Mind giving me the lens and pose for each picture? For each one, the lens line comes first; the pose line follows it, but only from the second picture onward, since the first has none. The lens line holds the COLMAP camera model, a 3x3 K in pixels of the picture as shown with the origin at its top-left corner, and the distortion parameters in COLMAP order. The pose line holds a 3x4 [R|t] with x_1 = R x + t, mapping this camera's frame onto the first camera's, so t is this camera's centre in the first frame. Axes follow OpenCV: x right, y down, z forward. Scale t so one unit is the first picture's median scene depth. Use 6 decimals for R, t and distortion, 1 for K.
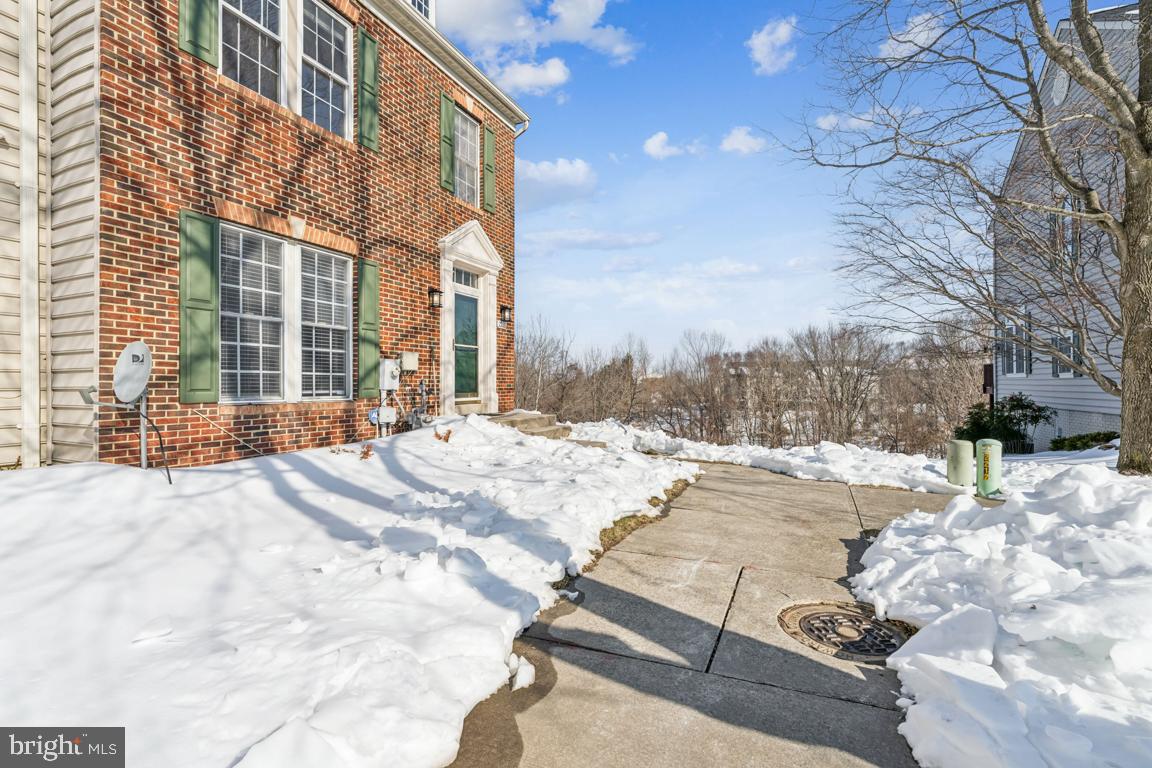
lens RADIAL K [[512.4, 0, 575.9], [0, 512.4, 385.7], [0, 0, 1]] dist [0.000396, 0.000684]
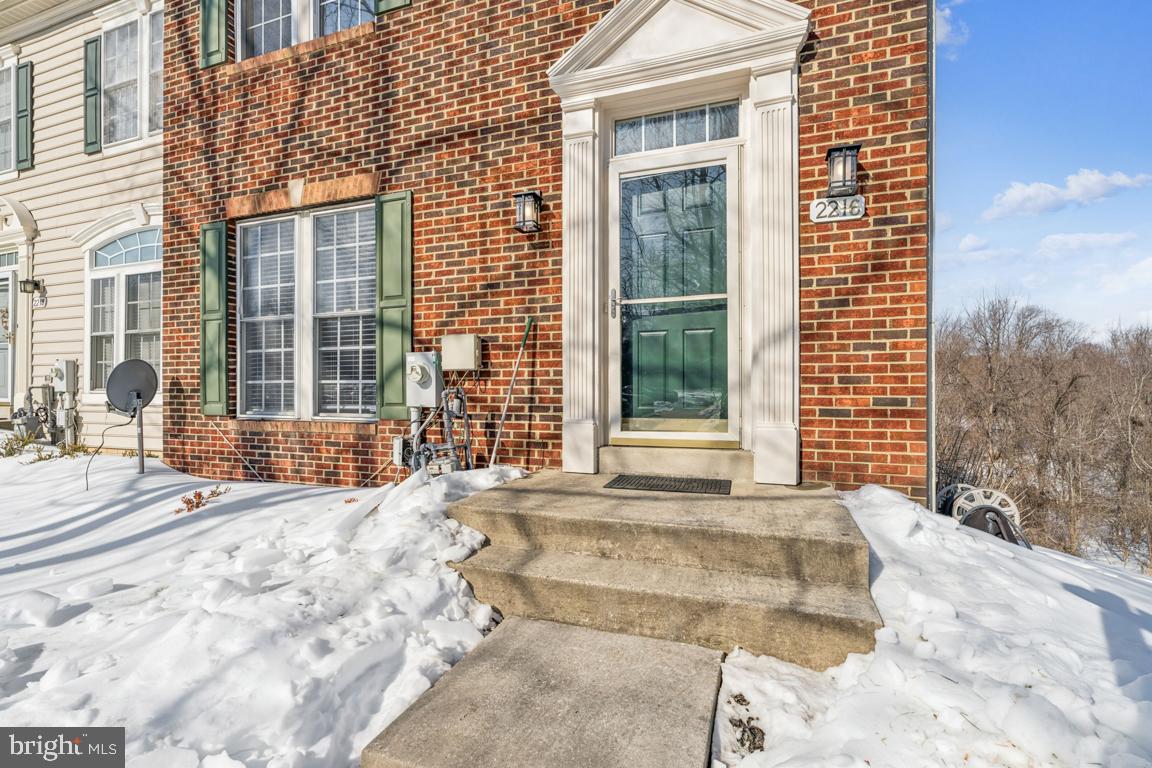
lens RADIAL K [[512.4, 0, 576.9], [0, 512.4, 387.4], [0, 0, 1]] dist [0.000396, 0.000684]
pose [[0.087652, 0.000773, -0.996151, 0.240987], [0.003934, 0.999992, 0.001122, -0.014892], [0.996143, -0.004017, 0.087648, 1.265950]]
